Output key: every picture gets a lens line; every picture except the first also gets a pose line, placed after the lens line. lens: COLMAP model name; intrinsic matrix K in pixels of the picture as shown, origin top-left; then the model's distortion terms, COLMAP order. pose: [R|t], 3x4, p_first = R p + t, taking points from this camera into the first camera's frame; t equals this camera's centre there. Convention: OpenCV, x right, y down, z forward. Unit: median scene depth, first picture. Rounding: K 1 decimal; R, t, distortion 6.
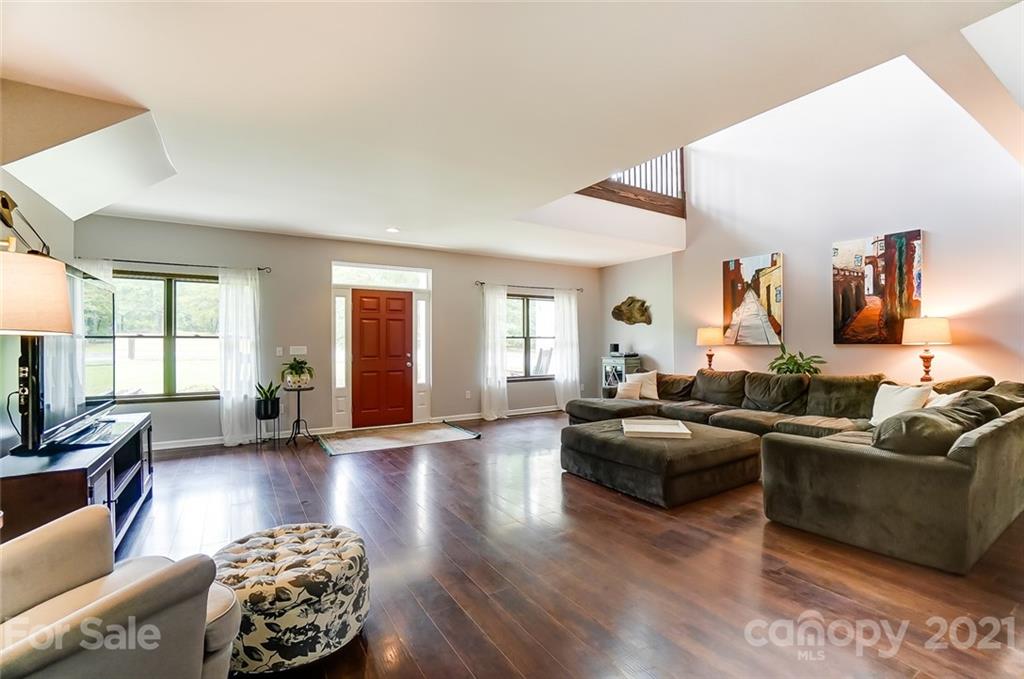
lens RADIAL K [[451.5, 0, 509.9], [0, 451.5, 341.6], [0, 0, 1]] dist [-0.033960, 0.007075]
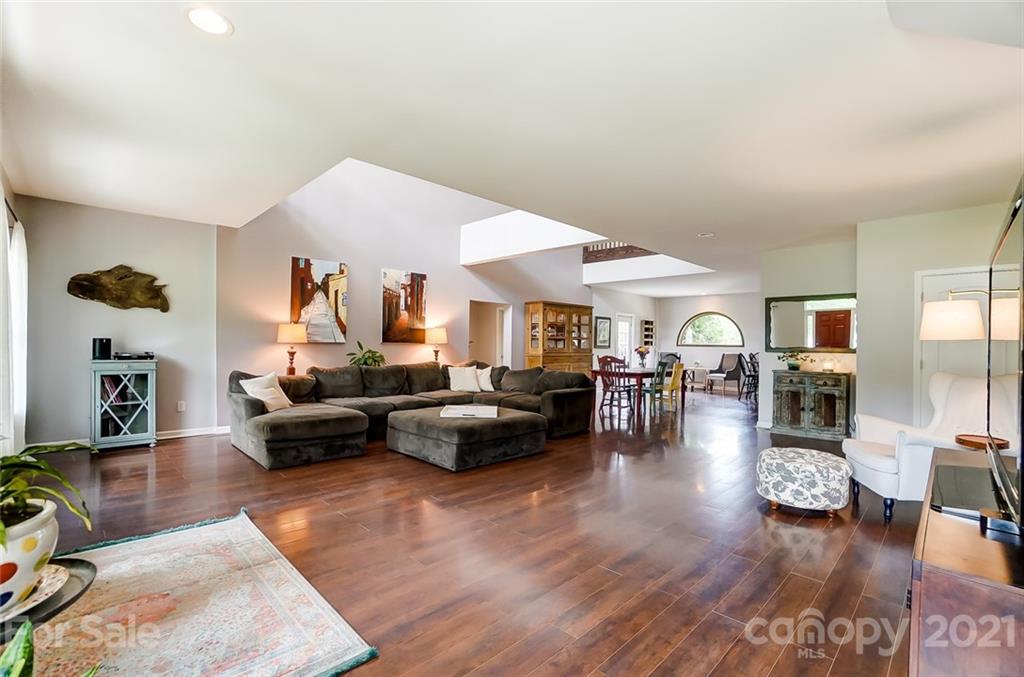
lens RADIAL K [[451.5, 0, 512.2], [0, 451.5, 341.9], [0, 0, 1]] dist [-0.033960, 0.007075]
pose [[-0.219983, 0.005021, 0.975491, -0.611913], [-0.012229, 0.999894, -0.007905, 0.009314], [-0.975427, -0.013668, -0.219899, 0.786719]]
